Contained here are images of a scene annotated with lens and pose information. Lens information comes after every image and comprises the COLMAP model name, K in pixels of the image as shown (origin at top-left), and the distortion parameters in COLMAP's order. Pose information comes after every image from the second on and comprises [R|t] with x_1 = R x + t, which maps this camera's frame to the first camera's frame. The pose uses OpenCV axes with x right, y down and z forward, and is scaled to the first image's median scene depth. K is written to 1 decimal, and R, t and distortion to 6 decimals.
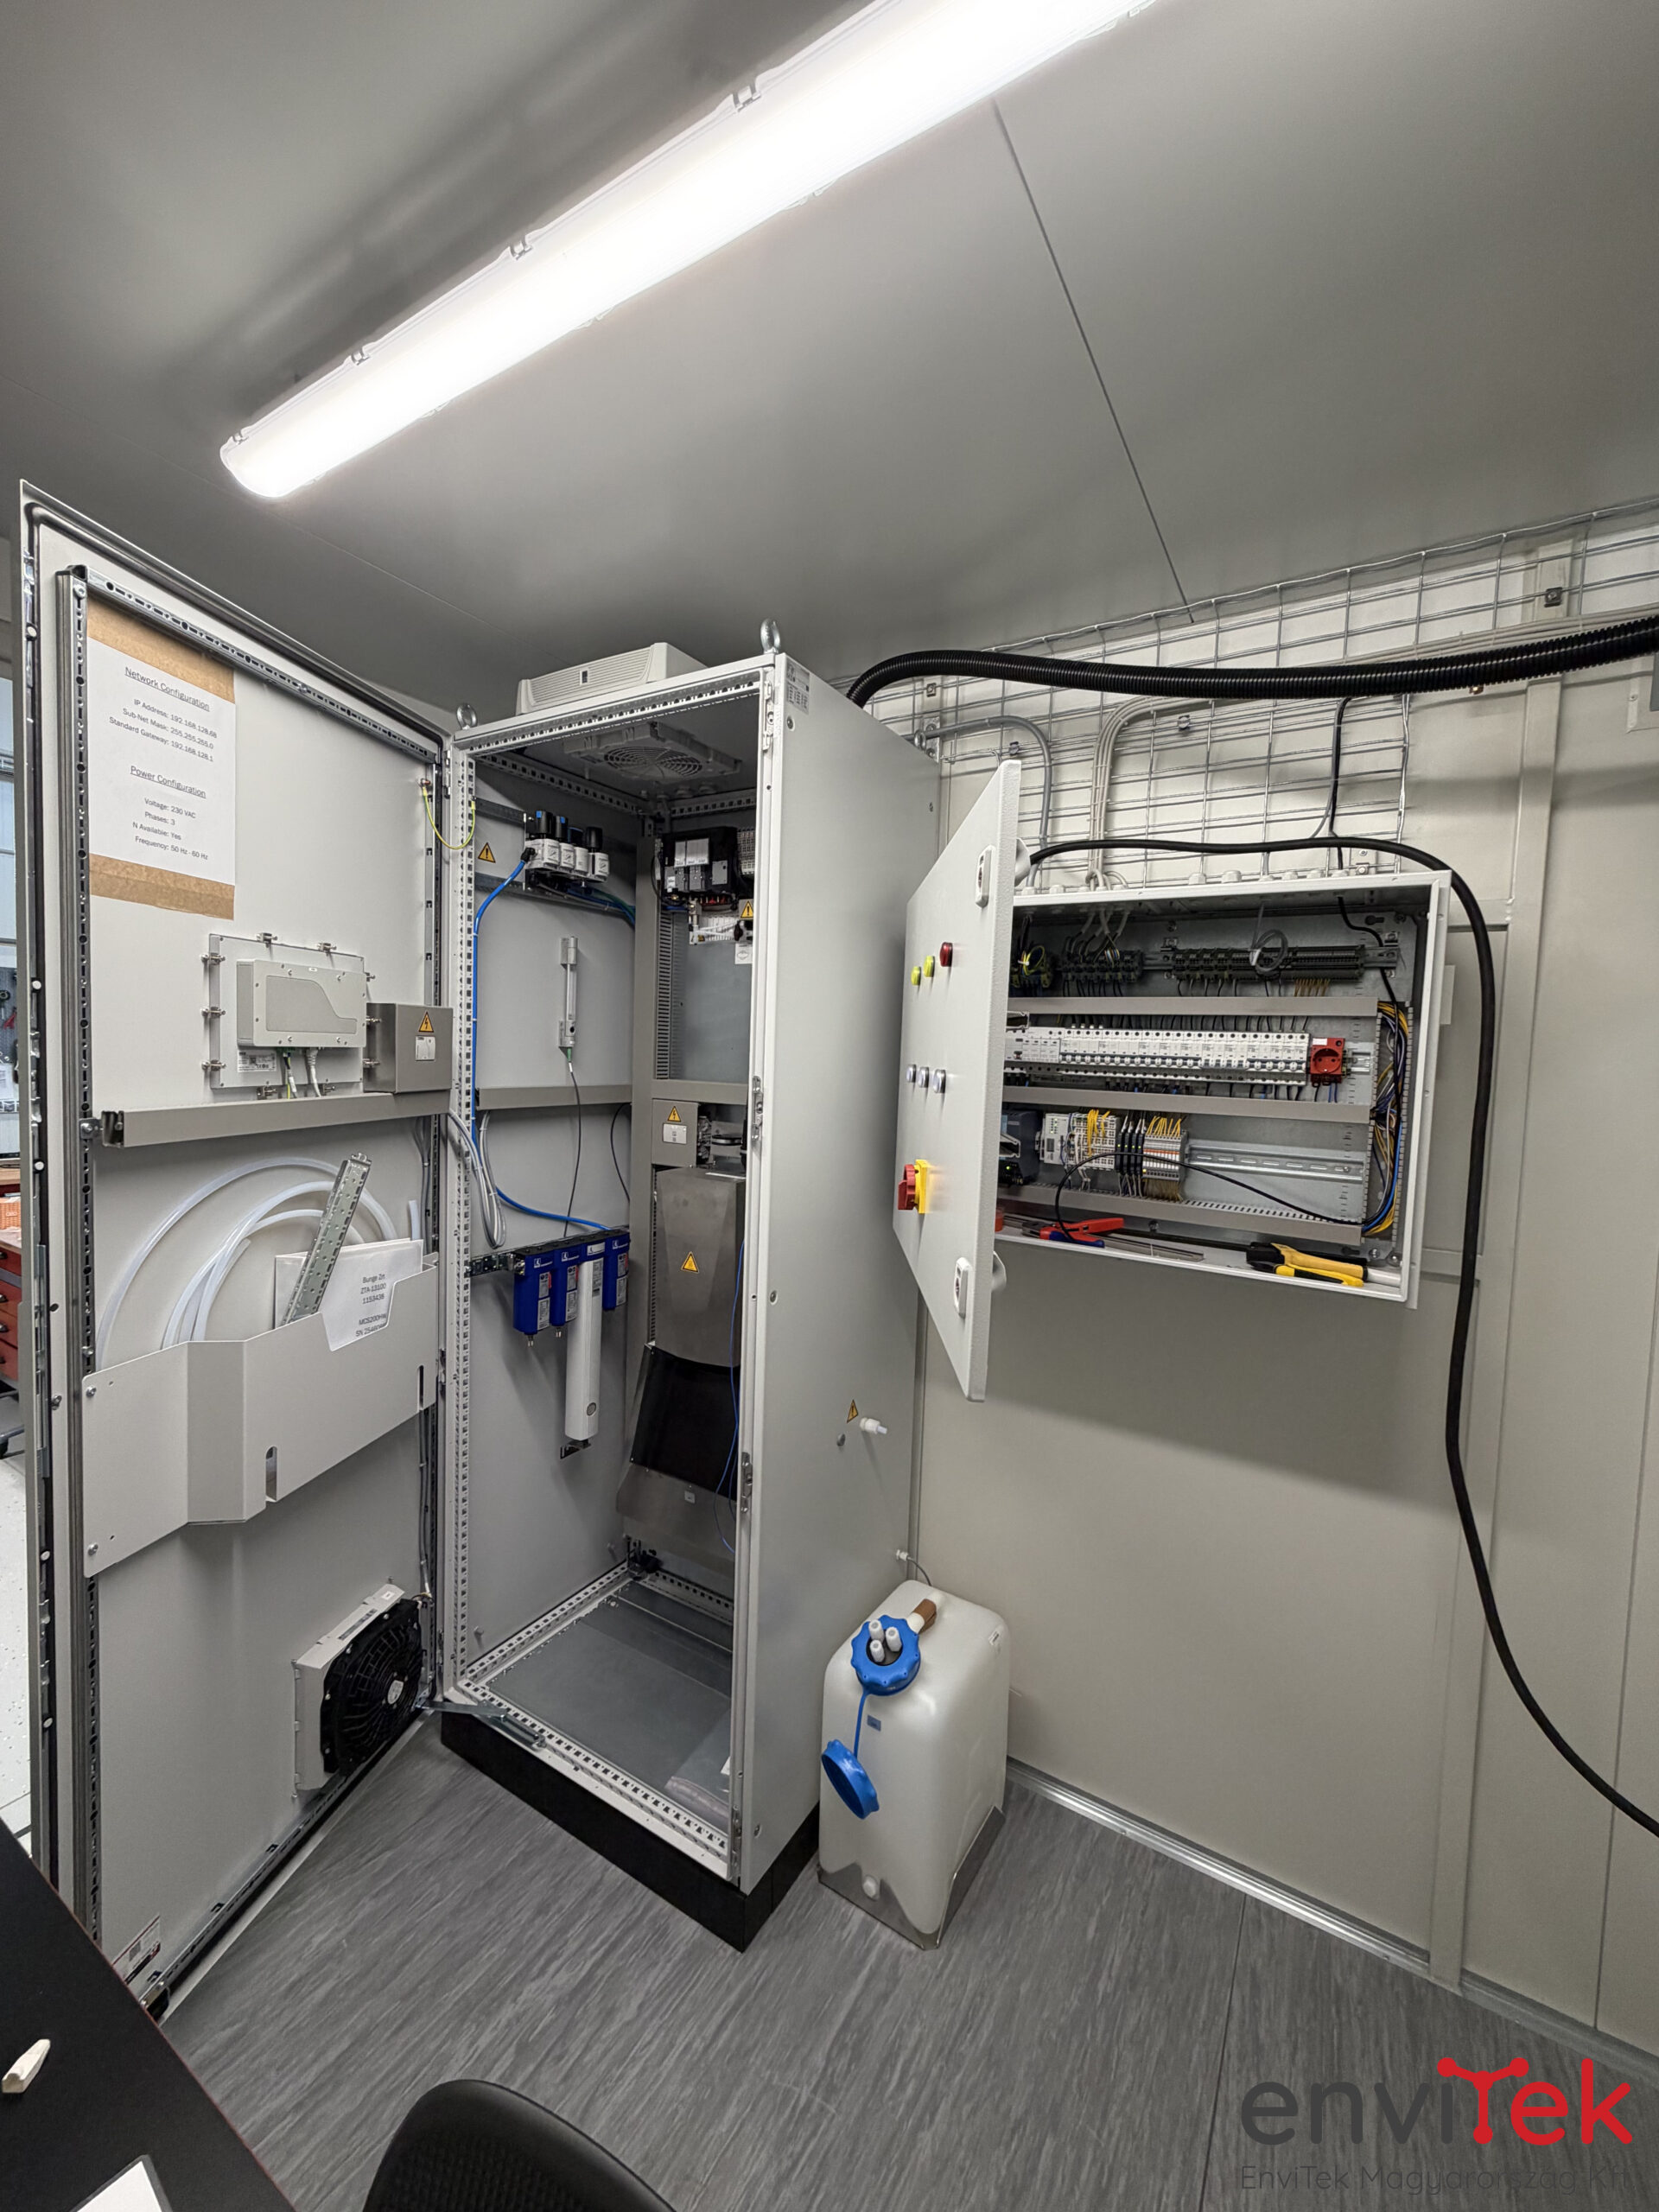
lens RADIAL K [[891.4, 0, 765.4], [0, 891.4, 1060.4], [0, 0, 1]] dist [0.012686, -0.000461]
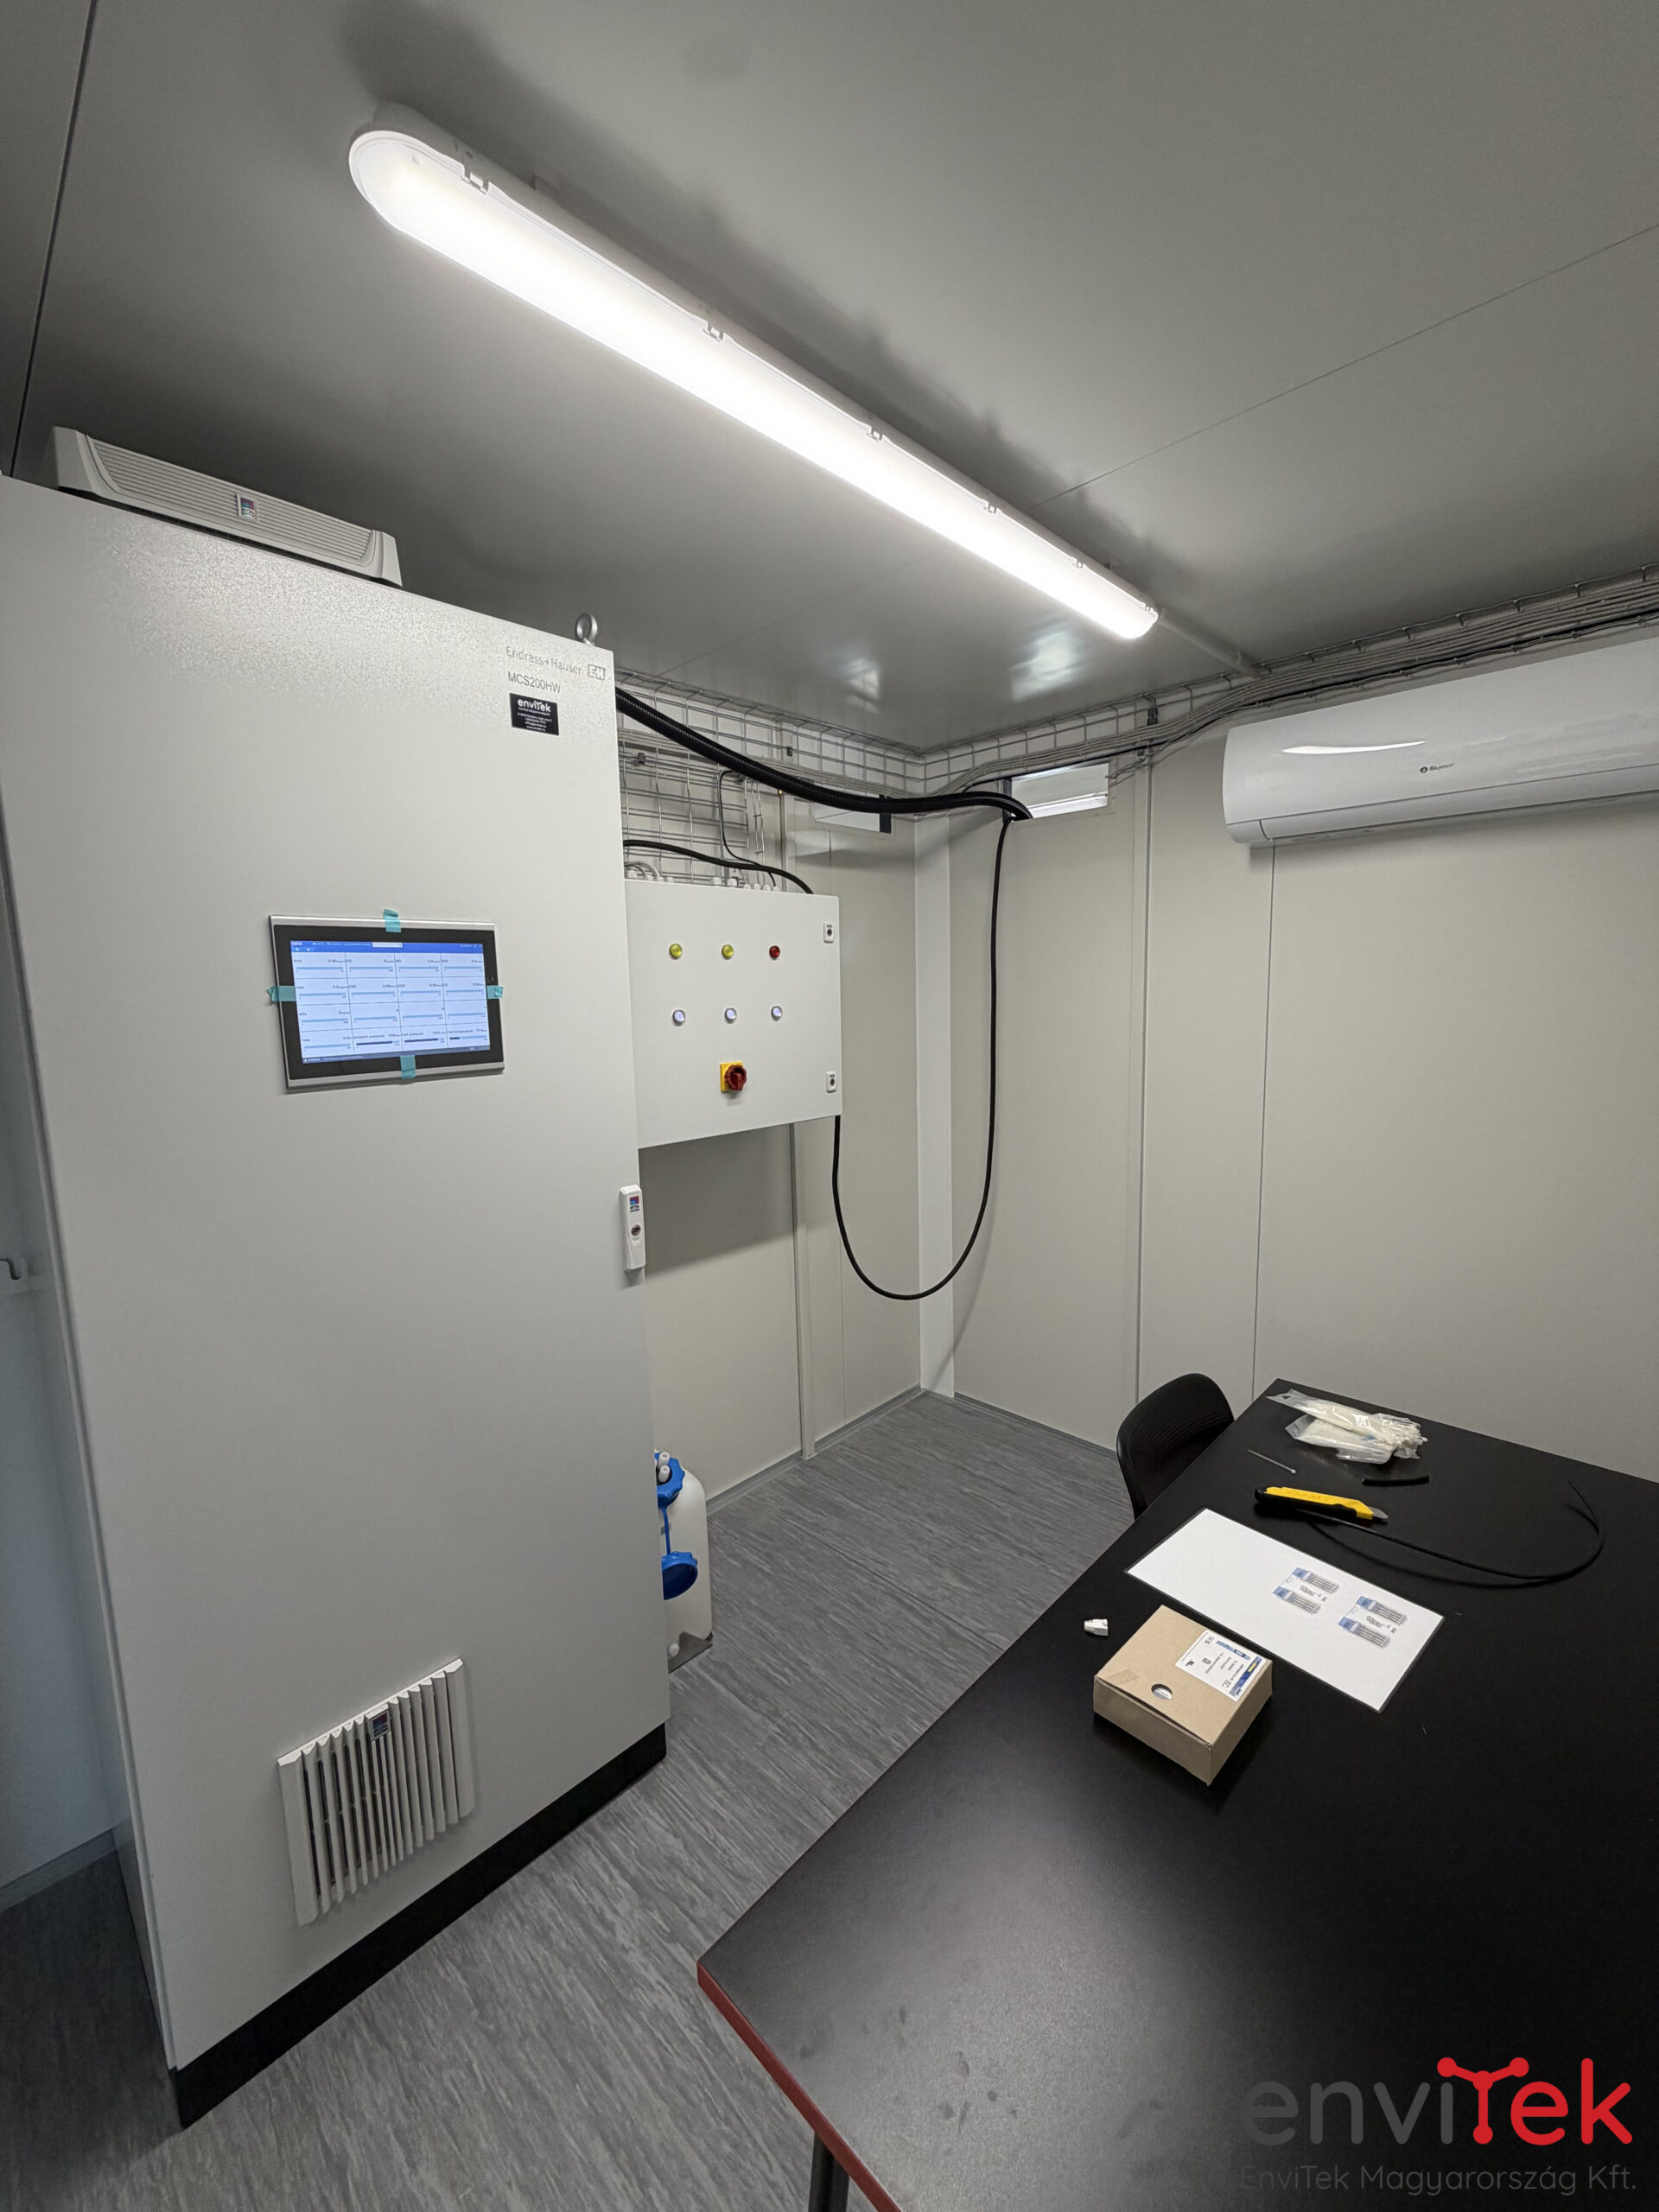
lens RADIAL K [[891.4, 0, 827.9], [0, 891.4, 1106.4], [0, 0, 1]] dist [0.012686, -0.000461]
pose [[0.203100, -0.143787, 0.968543, -1.011116], [0.081698, 0.988198, 0.129573, 0.006761], [-0.975744, 0.052812, 0.212450, 0.497220]]
